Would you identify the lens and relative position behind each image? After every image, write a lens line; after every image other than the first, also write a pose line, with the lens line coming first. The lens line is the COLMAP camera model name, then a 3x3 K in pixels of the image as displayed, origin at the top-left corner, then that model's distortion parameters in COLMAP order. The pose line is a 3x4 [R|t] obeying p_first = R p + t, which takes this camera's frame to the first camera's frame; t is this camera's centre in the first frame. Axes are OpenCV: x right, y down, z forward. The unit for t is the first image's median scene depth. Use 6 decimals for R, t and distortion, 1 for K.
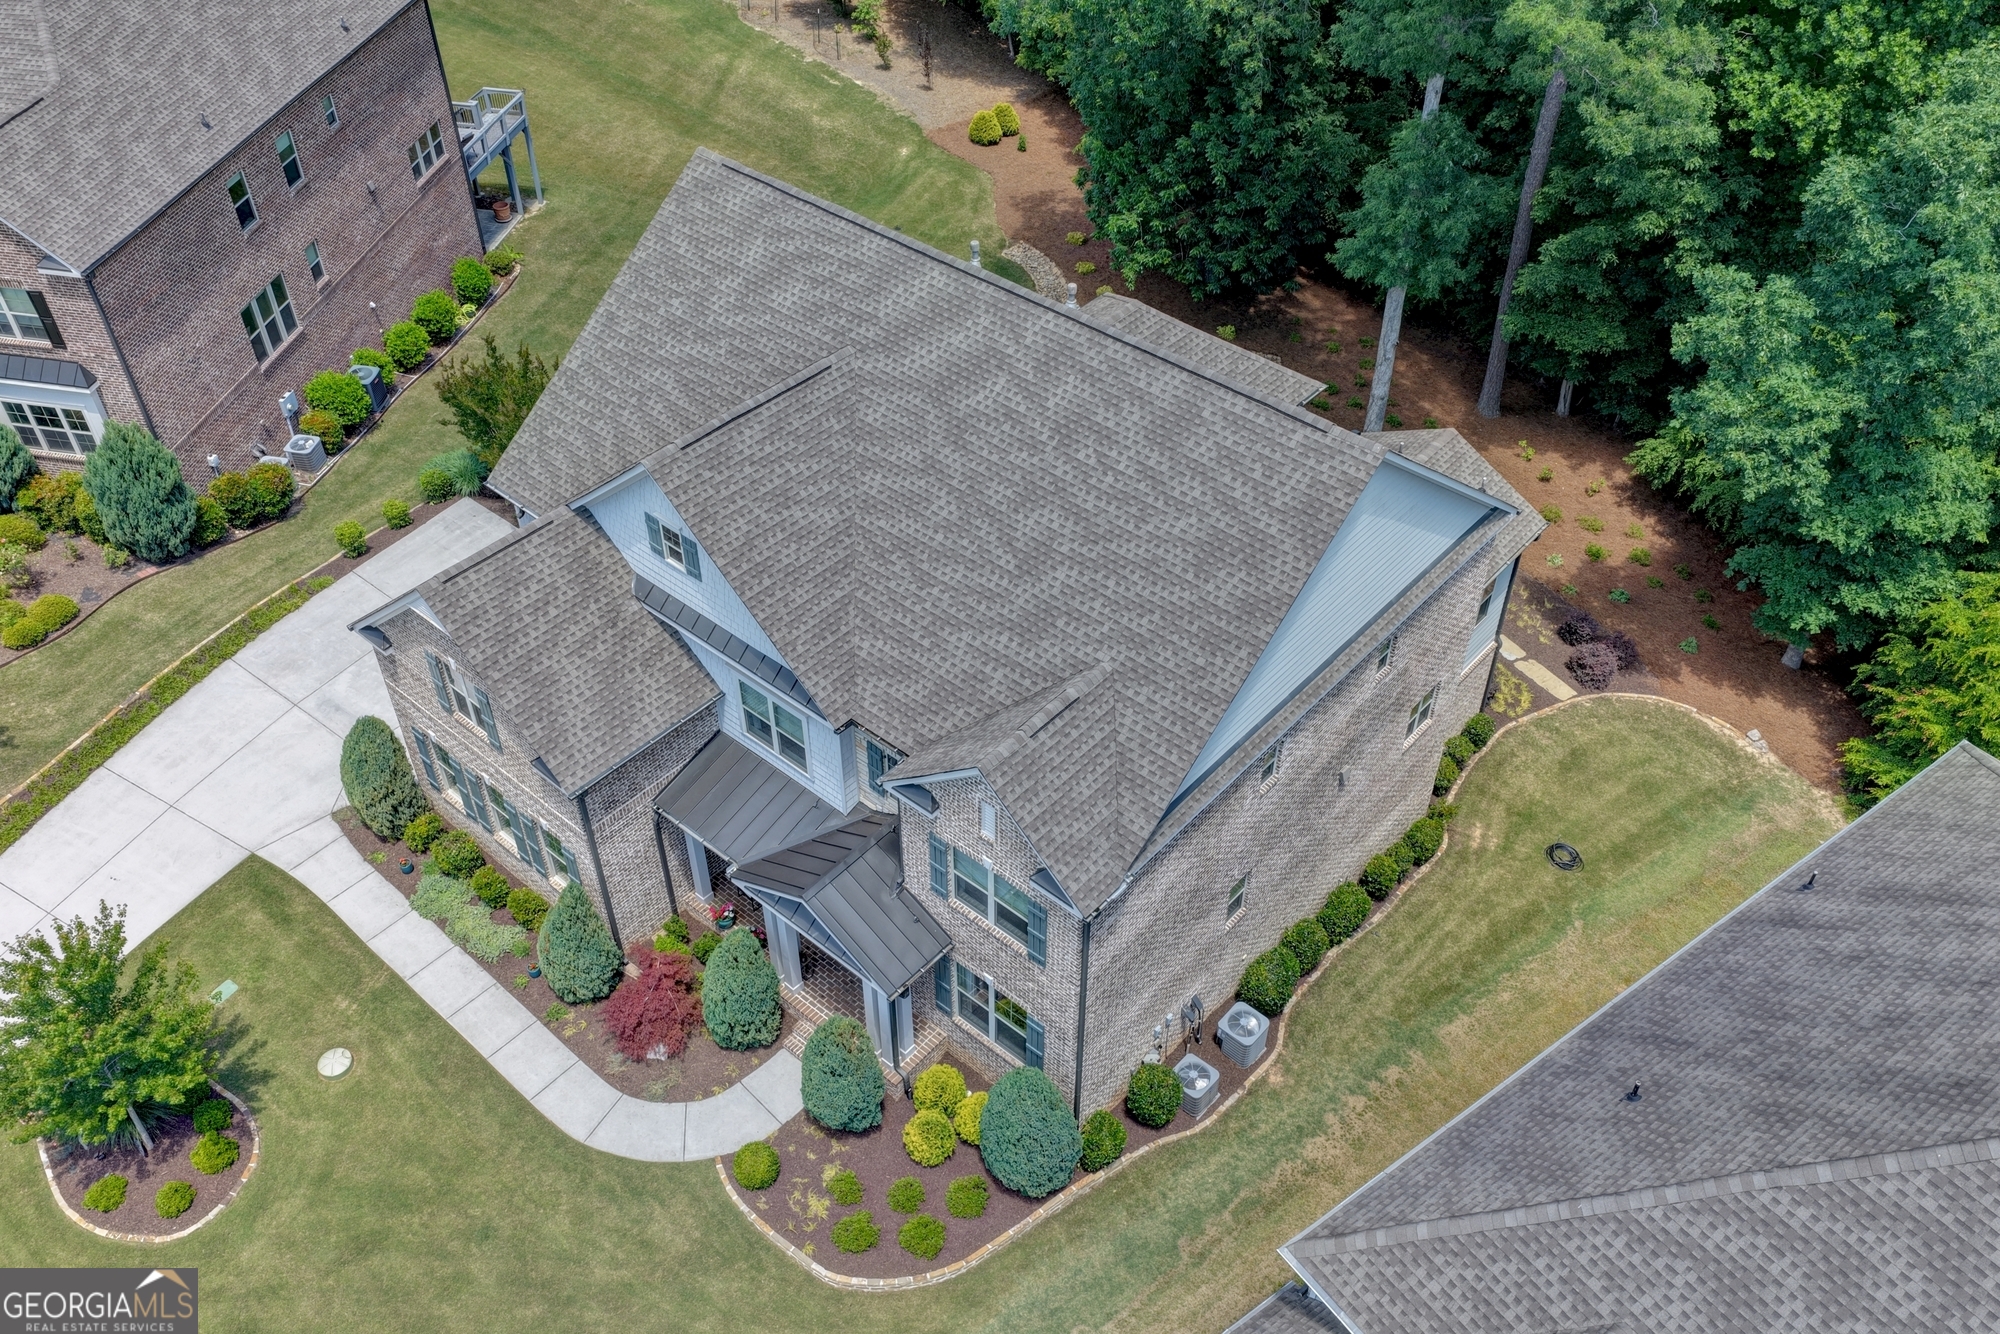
lens RADIAL K [[1651.1, 0, 1010.4], [0, 1651.1, 670.7], [0, 0, 1]] dist [0.004479, 0.012328]
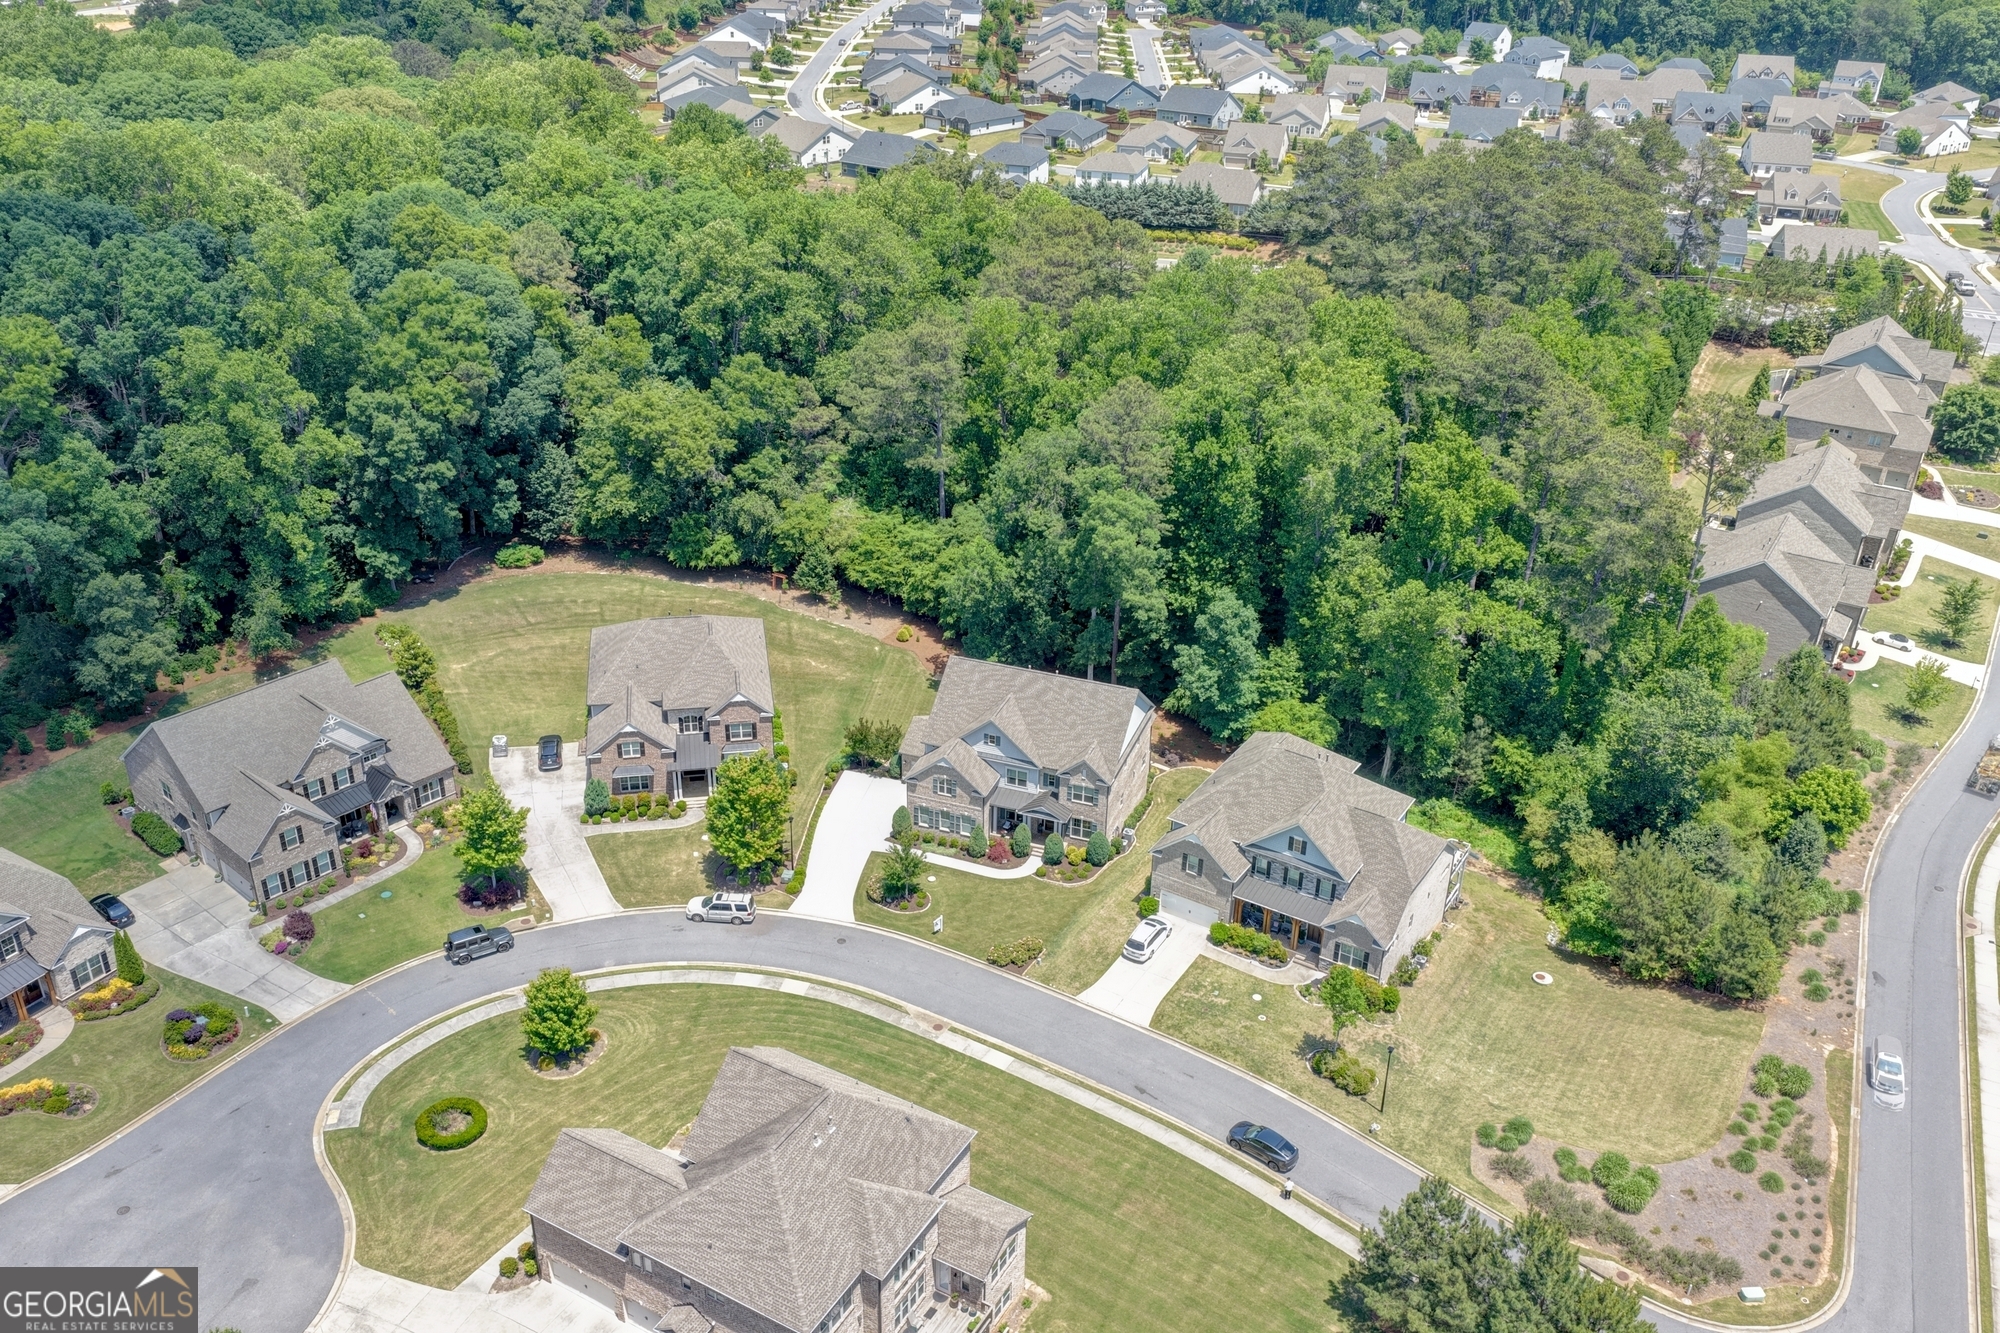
lens RADIAL K [[1651.1, 0, 1010.4], [0, 1651.1, 670.2], [0, 0, 1]] dist [0.004479, 0.012328]
pose [[0.930451, -0.154477, 0.332262, -1.315016], [0.233446, 0.948846, -0.212591, 0.576434], [-0.282425, 0.275371, 0.918916, -2.587279]]
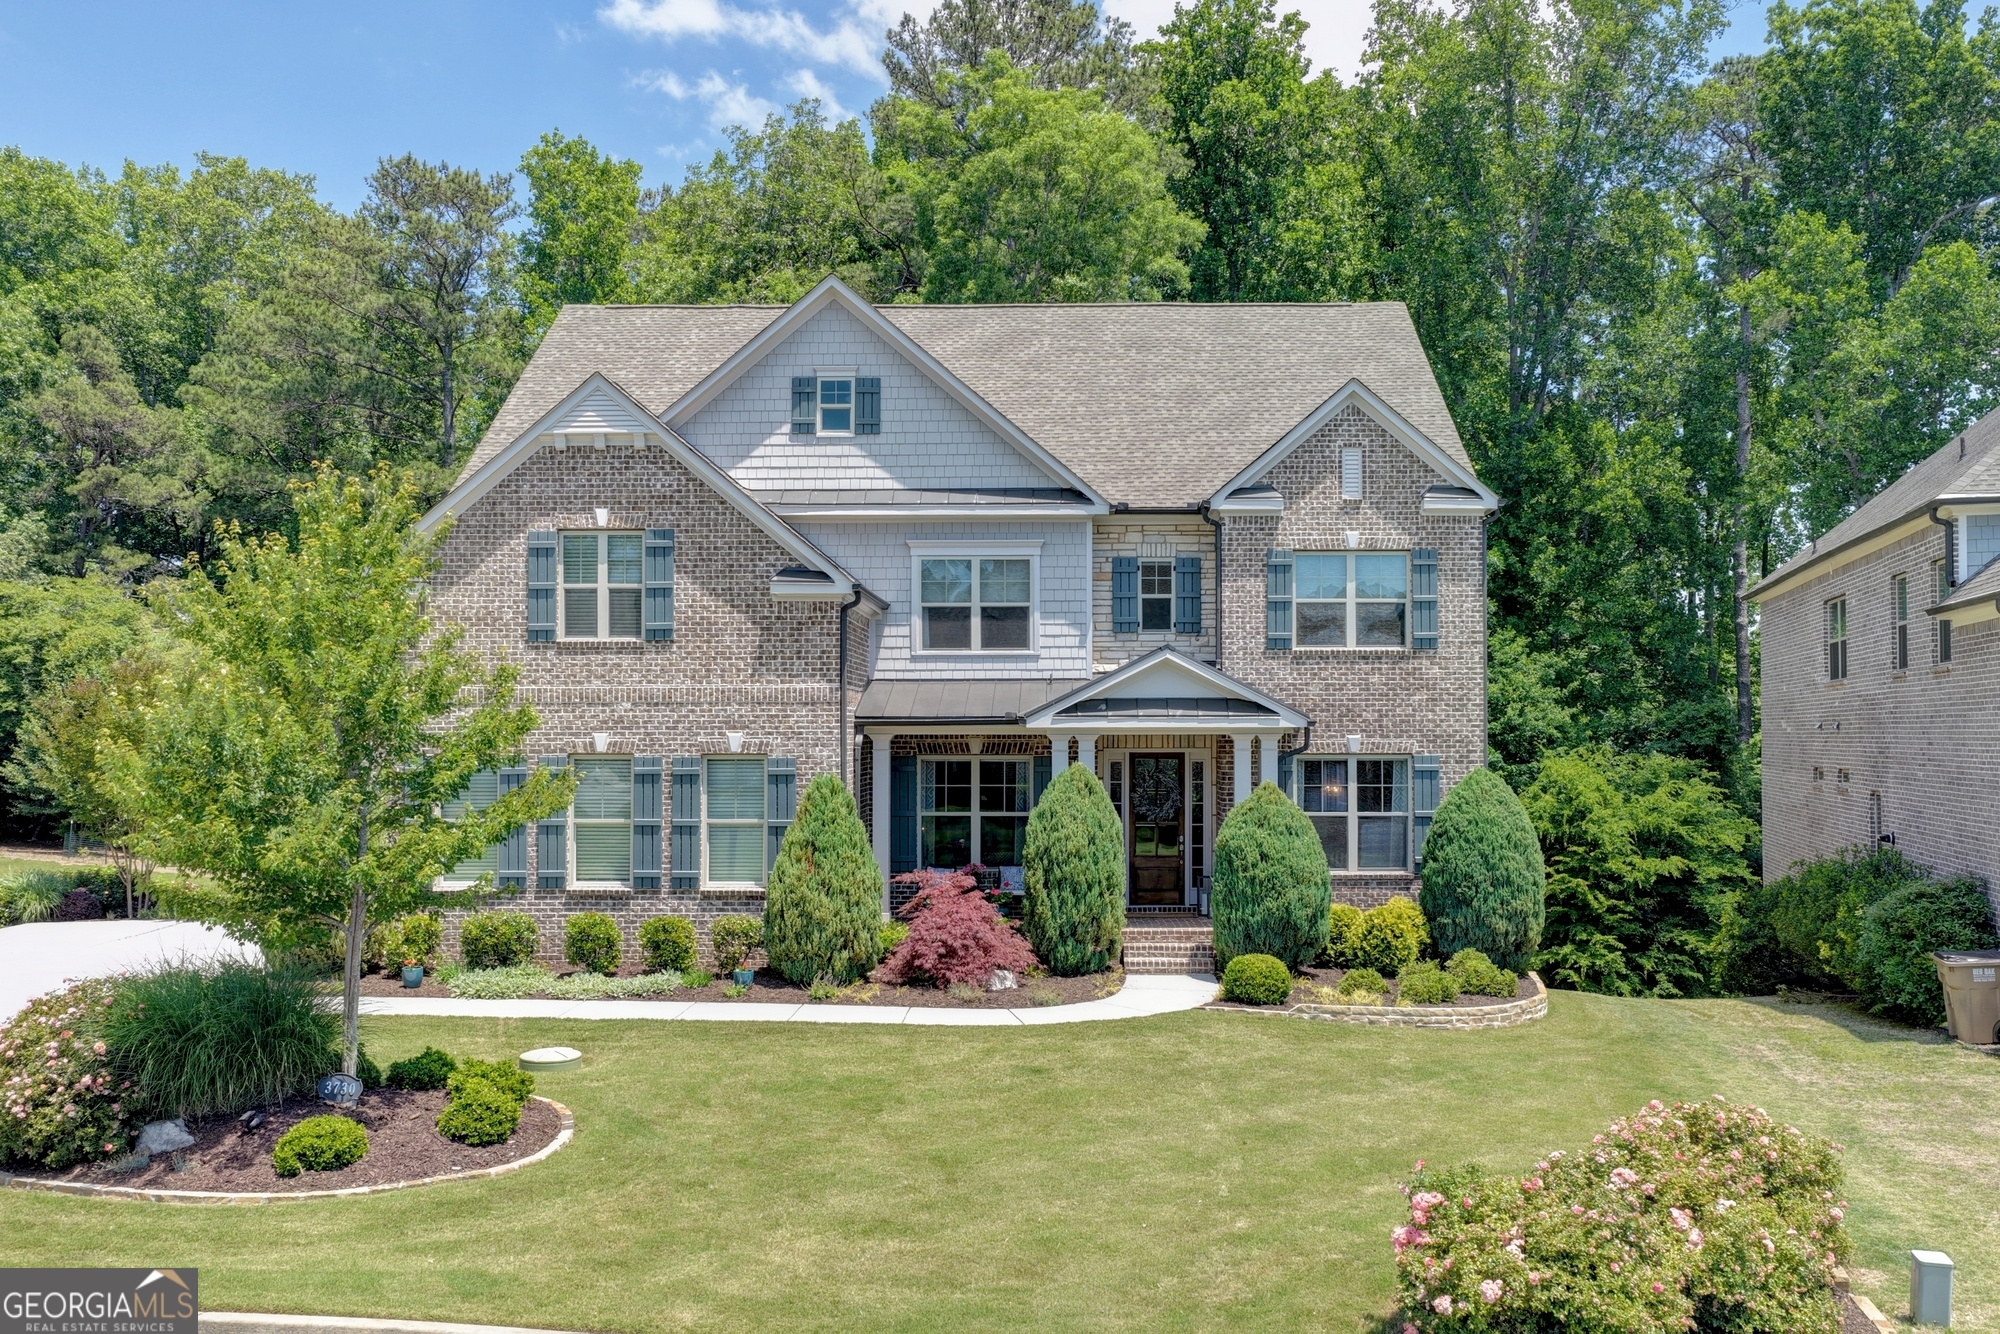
lens RADIAL K [[1651.1, 0, 1010.4], [0, 1651.1, 670.7], [0, 0, 1]] dist [0.004479, 0.012328]
pose [[0.777217, 0.019529, 0.628930, -0.551941], [0.429603, 0.713839, -0.553060, 0.443531], [-0.459755, 0.700038, 0.546417, 0.470247]]
